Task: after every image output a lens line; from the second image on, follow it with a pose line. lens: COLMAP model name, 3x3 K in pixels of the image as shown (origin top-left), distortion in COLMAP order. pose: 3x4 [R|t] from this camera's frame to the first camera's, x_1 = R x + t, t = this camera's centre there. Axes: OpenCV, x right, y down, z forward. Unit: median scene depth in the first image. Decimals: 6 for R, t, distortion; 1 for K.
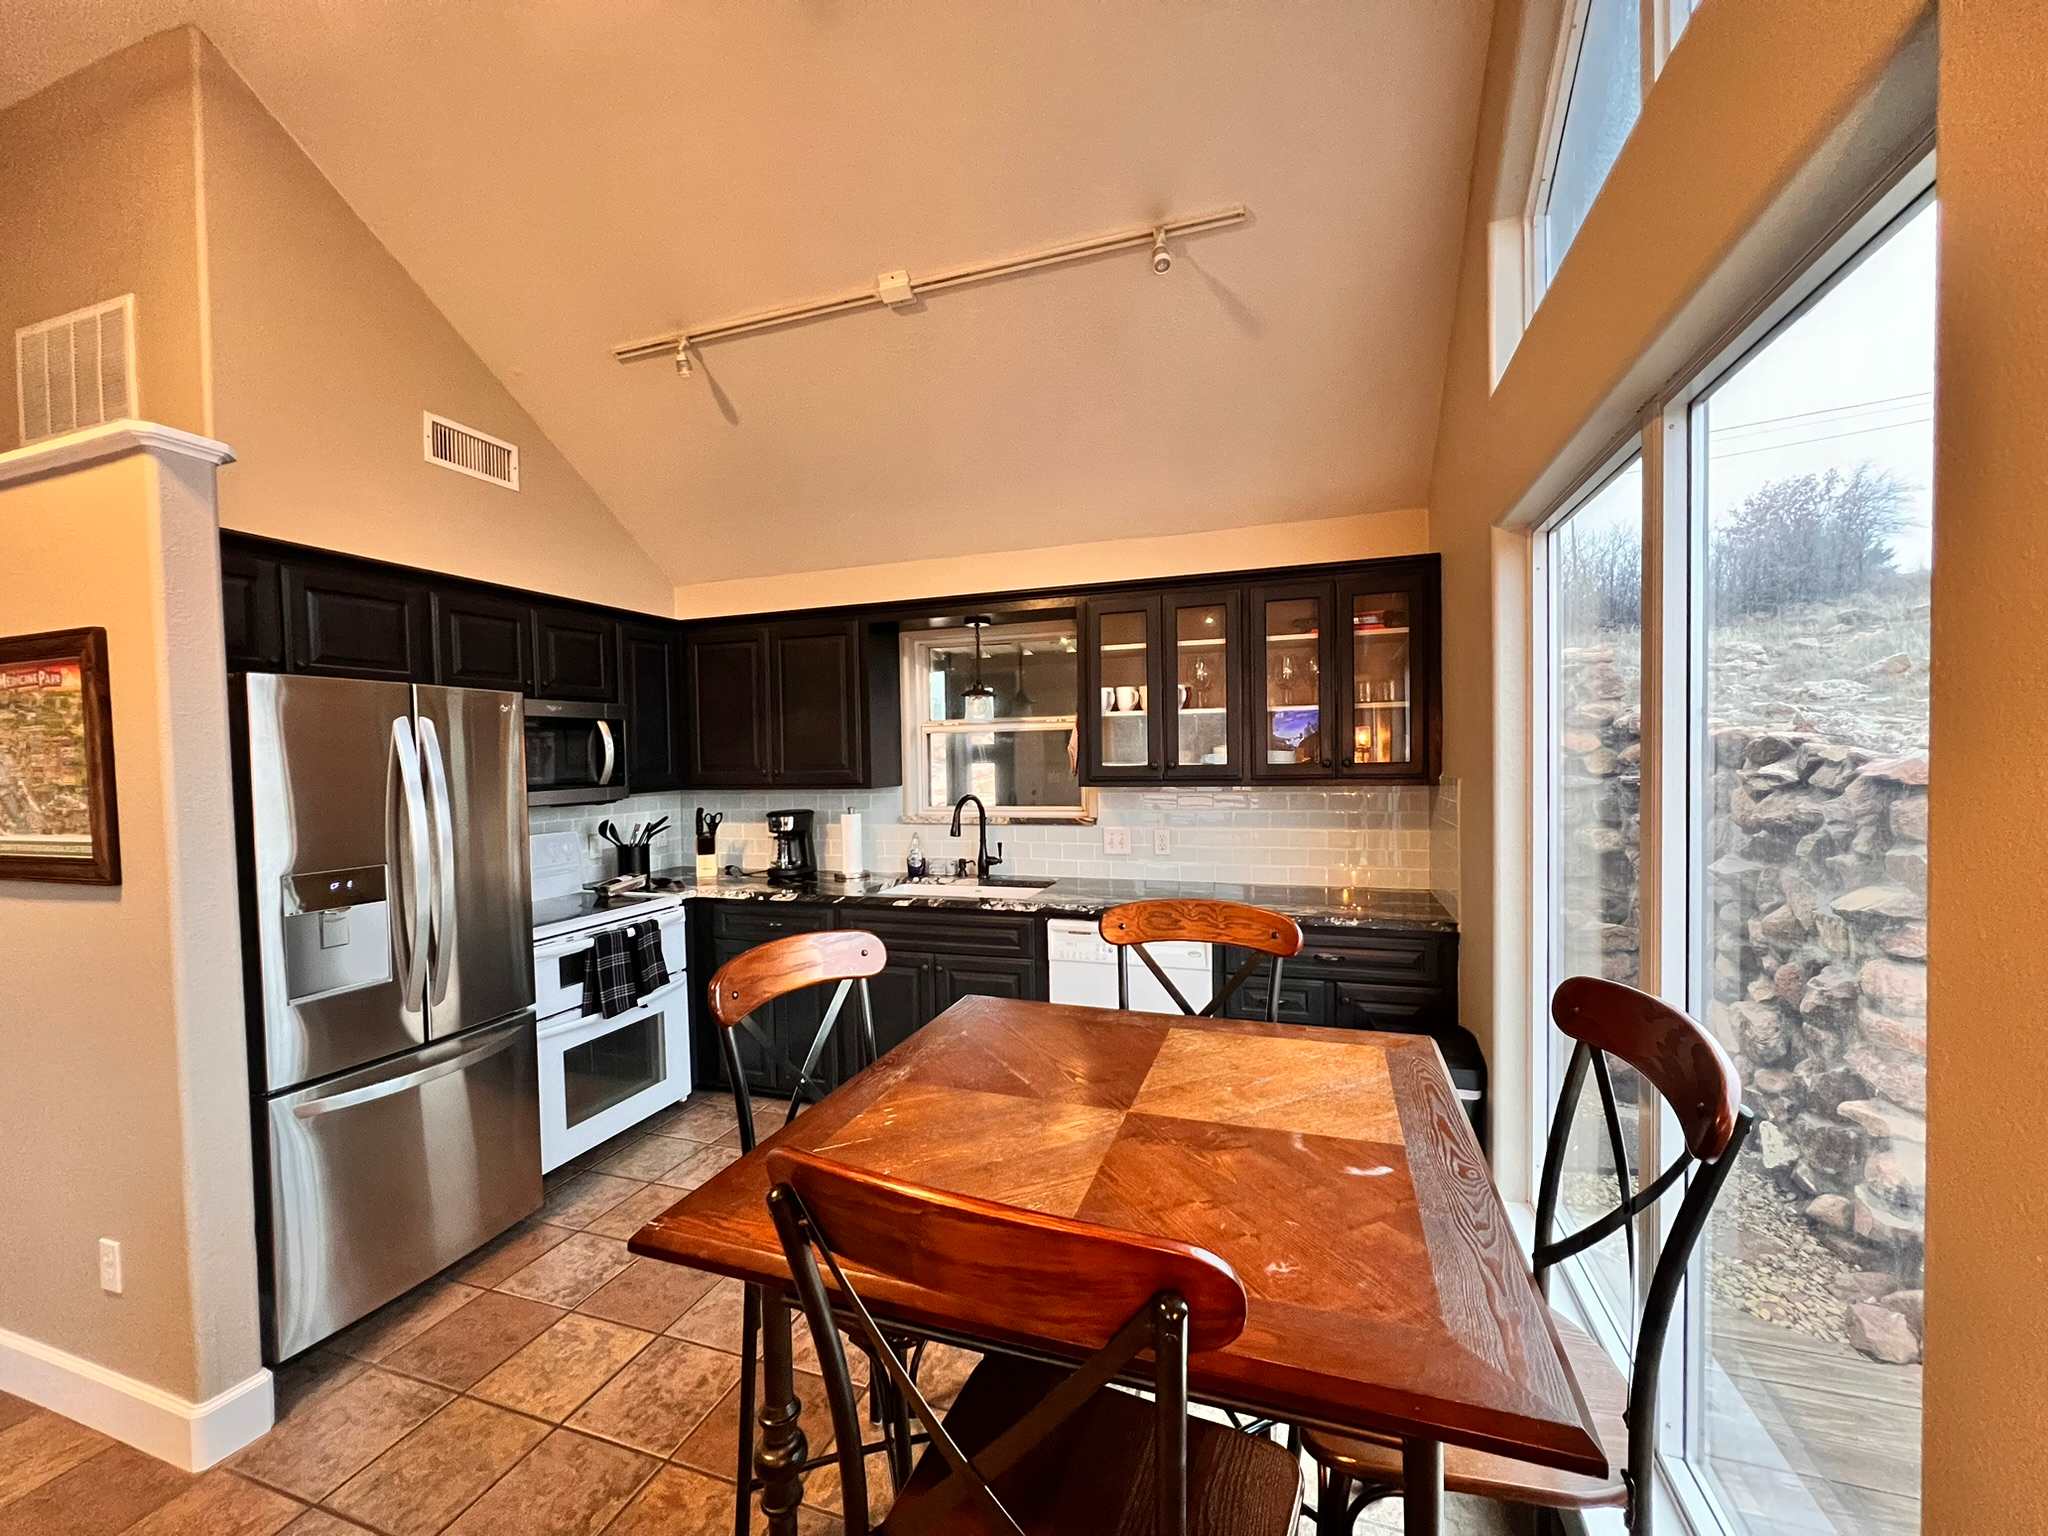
lens RADIAL K [[817.5, 0, 1024.0], [0, 817.5, 777.2], [0, 0, 1]] dist [0.000647, 0.000010]
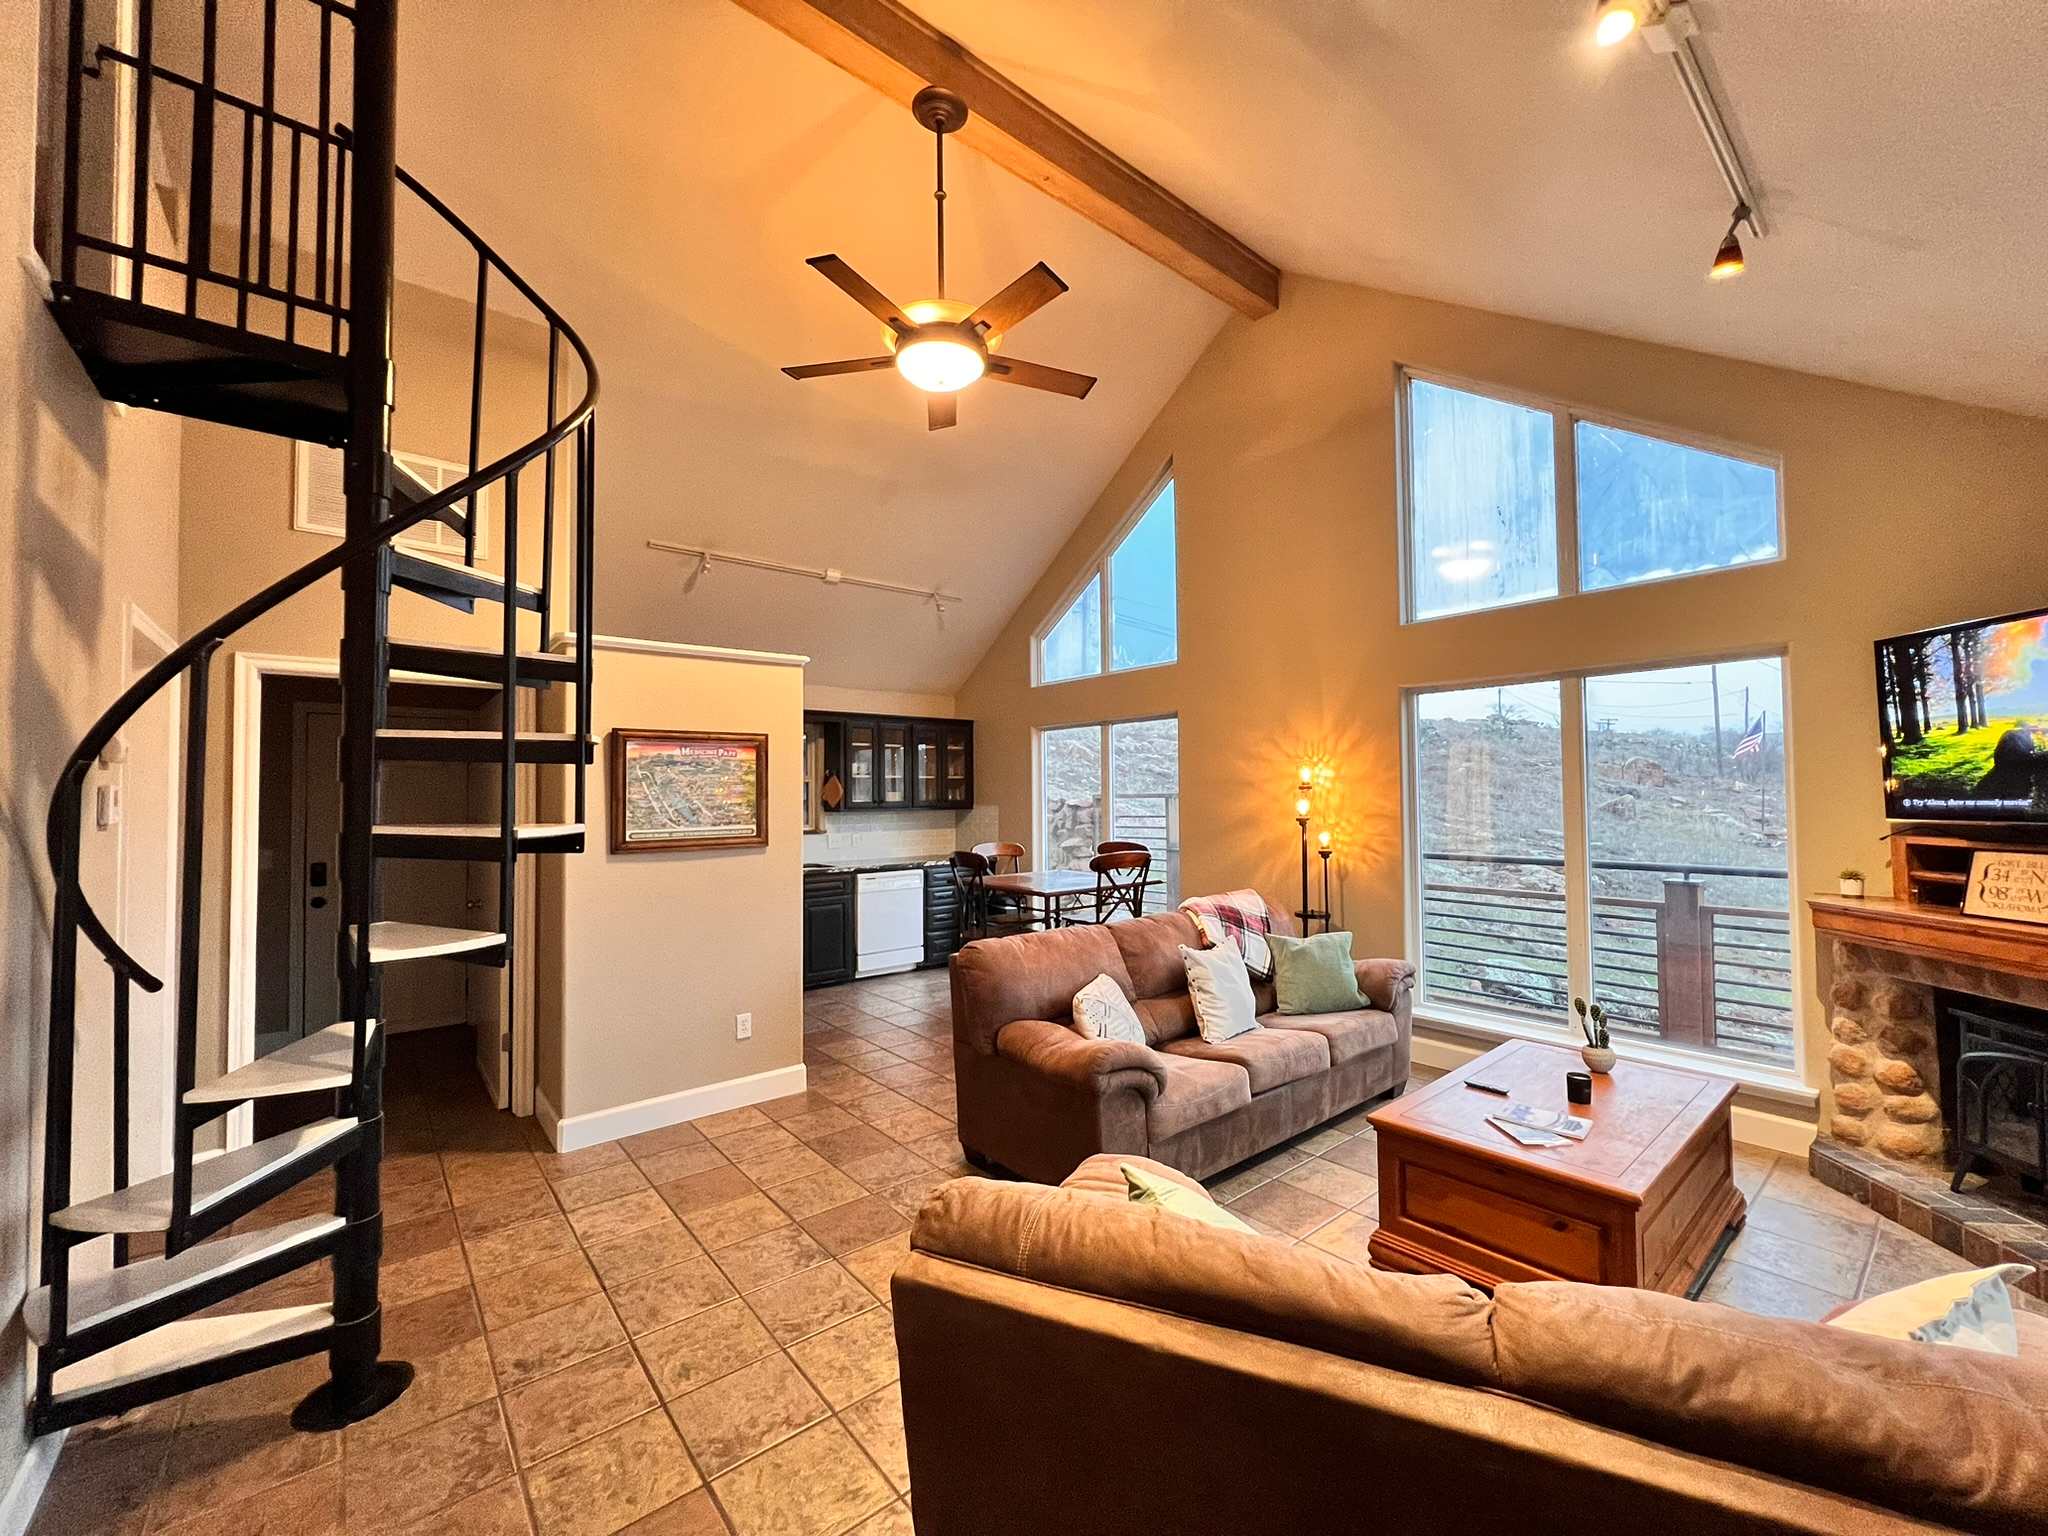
lens RADIAL K [[817.5, 0, 1023.8], [0, 817.5, 765.4], [0, 0, 1]] dist [0.000647, 0.000010]
pose [[0.511718, 0.043240, 0.858065, -1.717327], [0.022358, 0.997724, -0.063612, 0.040717], [-0.858862, 0.051736, 0.509587, -0.488969]]
